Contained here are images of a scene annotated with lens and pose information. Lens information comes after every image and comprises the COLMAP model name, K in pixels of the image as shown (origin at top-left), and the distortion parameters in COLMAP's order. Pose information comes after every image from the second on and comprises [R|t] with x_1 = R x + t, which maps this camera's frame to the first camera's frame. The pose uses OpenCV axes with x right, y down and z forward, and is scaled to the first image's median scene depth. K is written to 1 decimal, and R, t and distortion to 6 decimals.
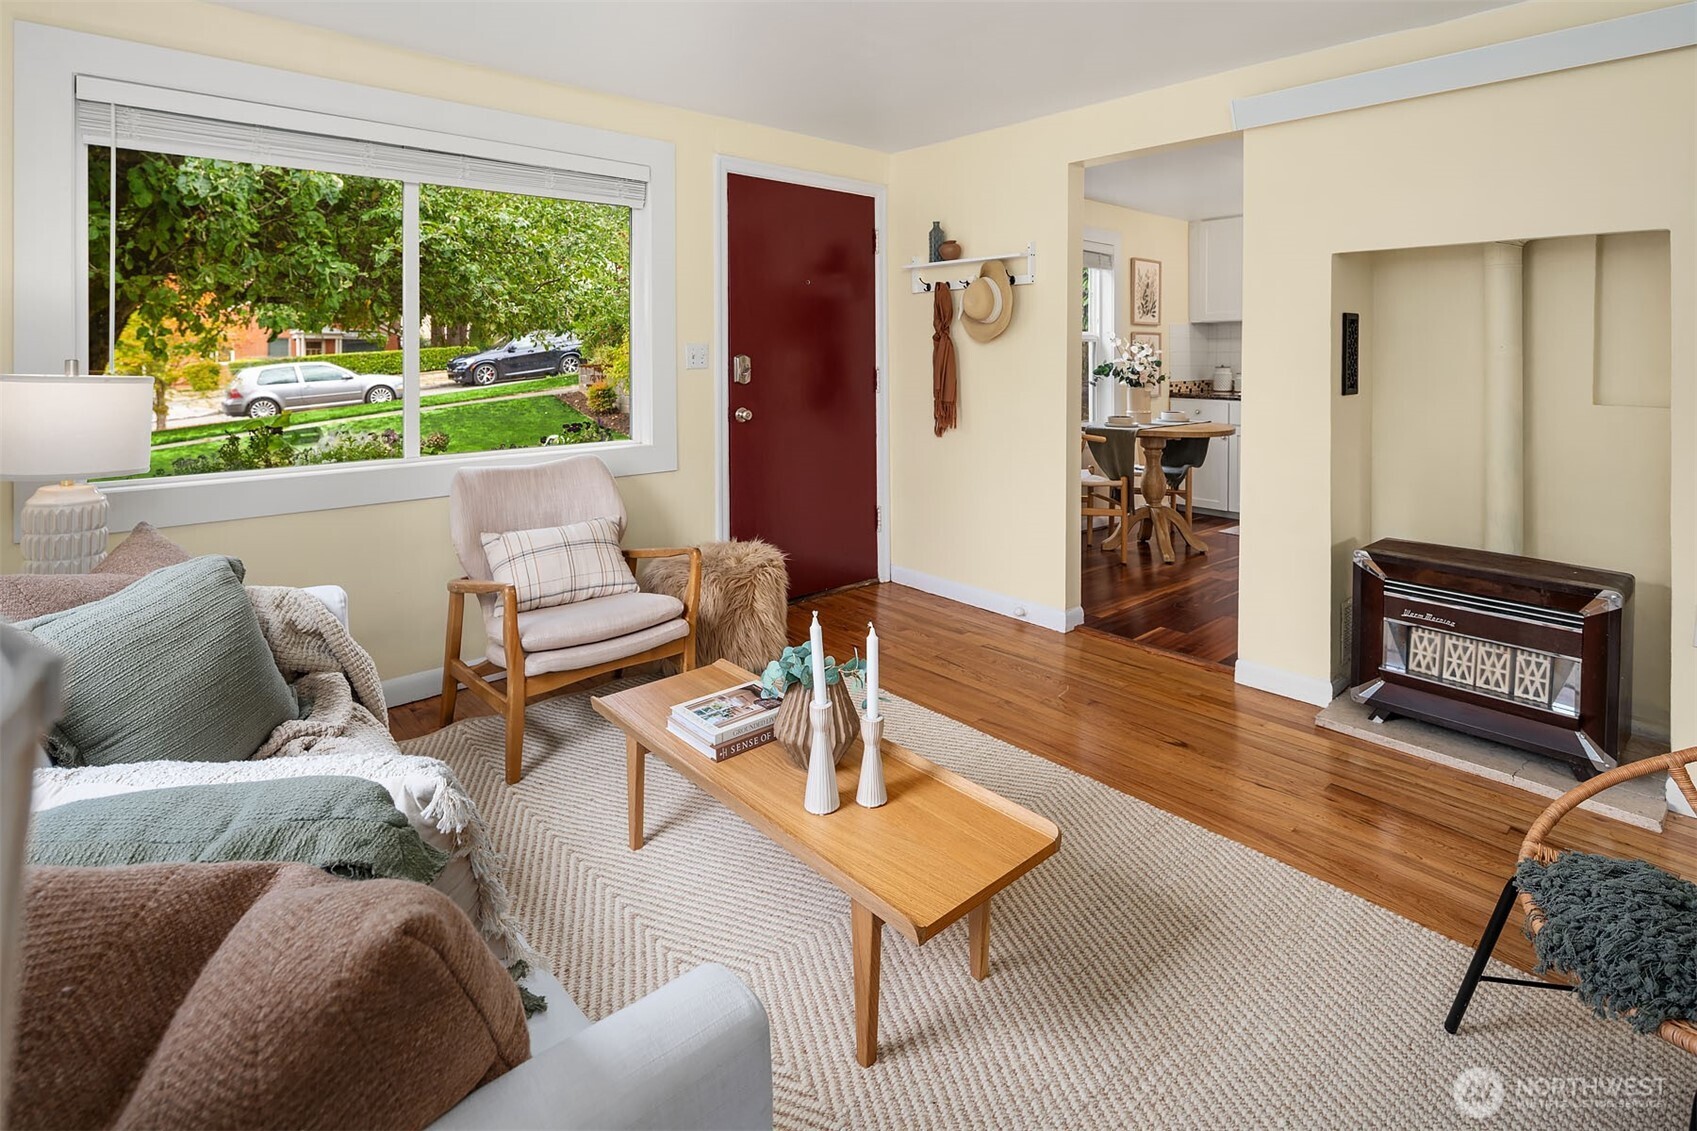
lens RADIAL K [[837.2, 0, 850.6], [0, 837.2, 357.7], [0, 0, 1]] dist [0.000910, 0.000021]
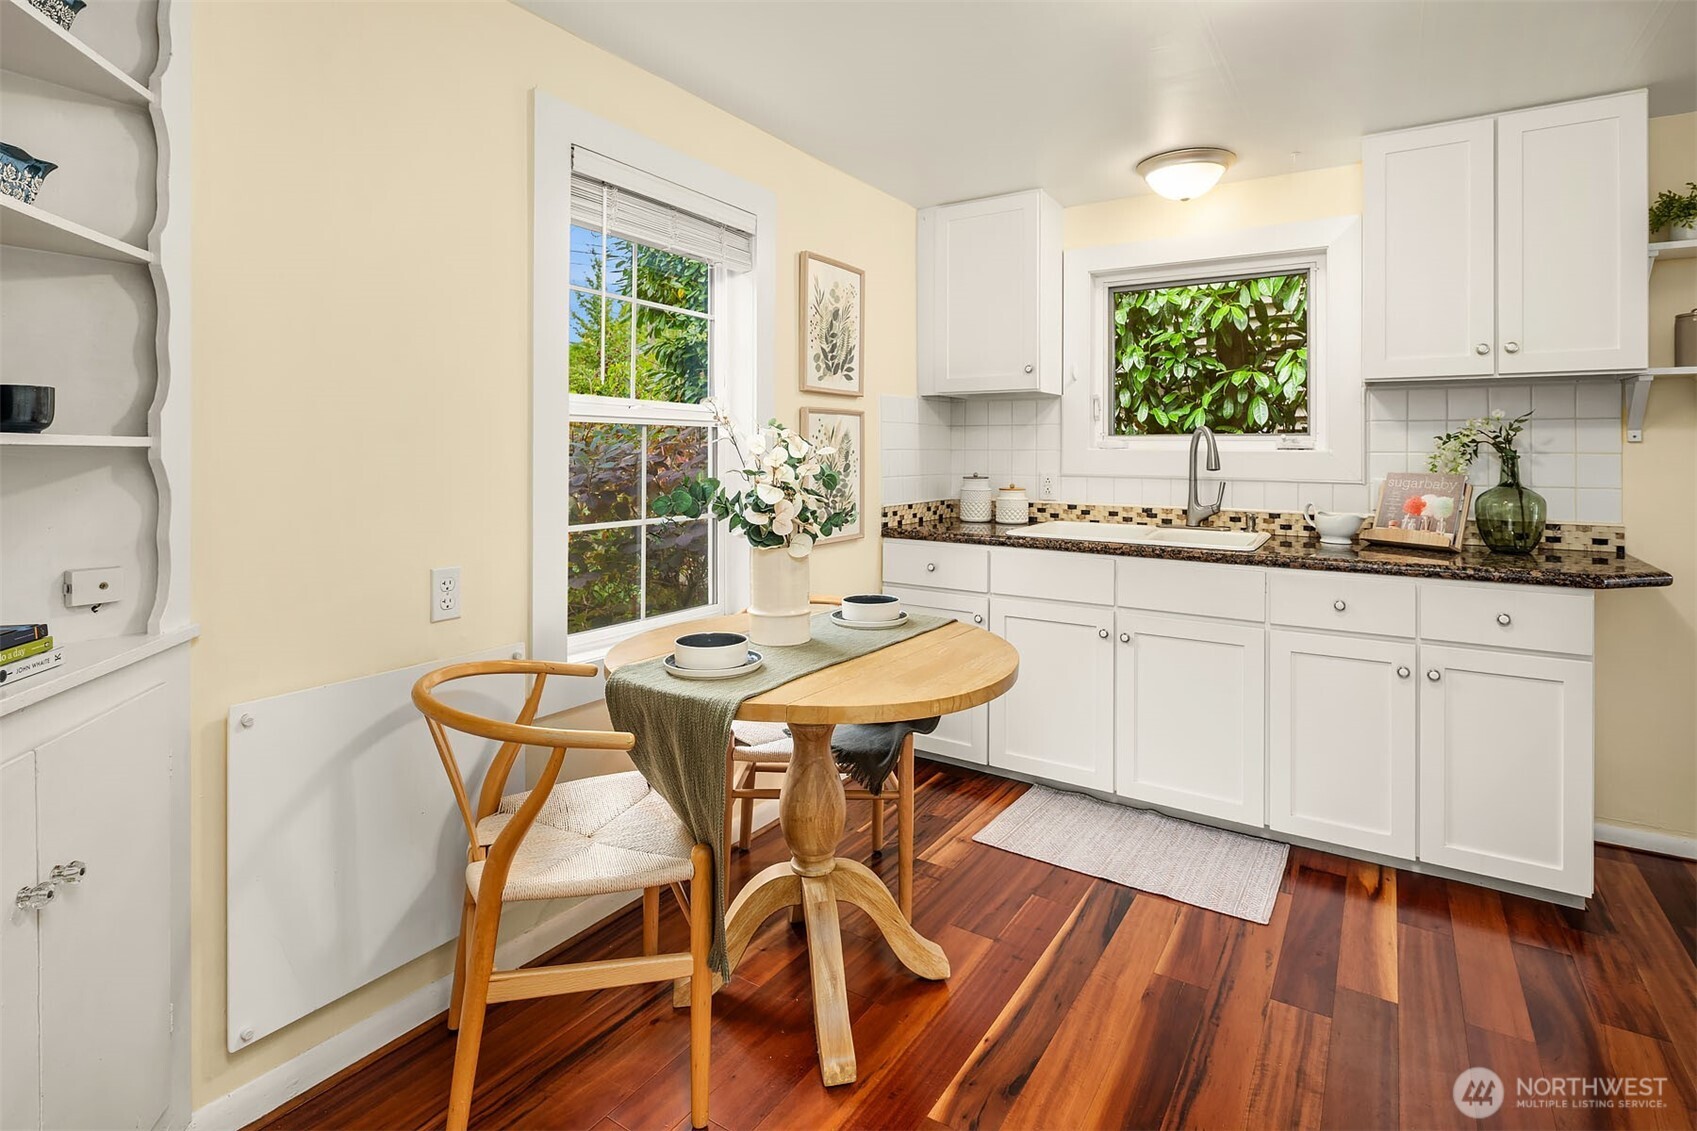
lens RADIAL K [[842.9, 0, 844.9], [0, 842.9, 448.6], [0, 0, 1]] dist [-0.000230, -0.001564]
pose [[0.962527, 0.001009, 0.271185, 0.232325], [0.000562, 0.999984, -0.005715, -0.004917], [-0.271187, 0.005653, 0.962510, 0.538354]]
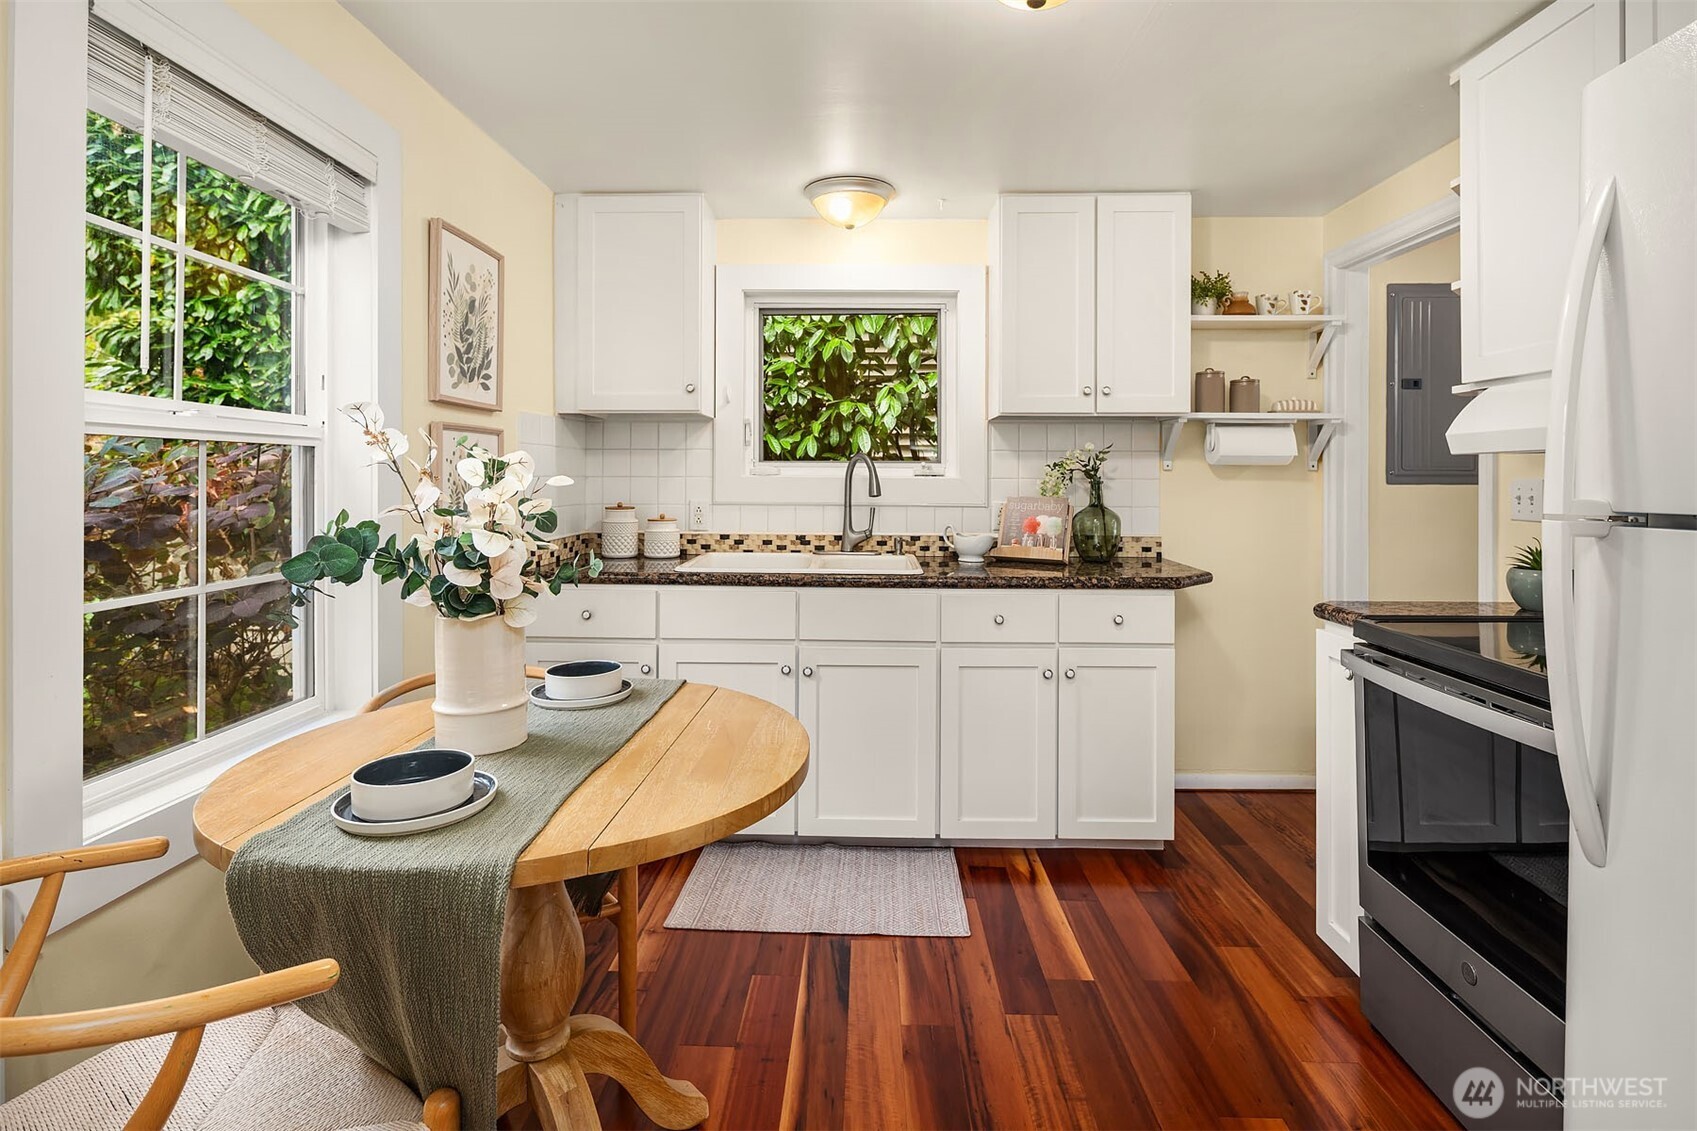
lens RADIAL K [[838.9, 0, 848.0], [0, 838.9, 475.8], [0, 0, 1]] dist [-0.000080, -0.000521]
pose [[0.681670, -0.000840, 0.731659, 0.194736], [0.003211, 0.999993, -0.001843, -0.006527], [-0.731653, 0.003606, 0.681668, 0.625391]]
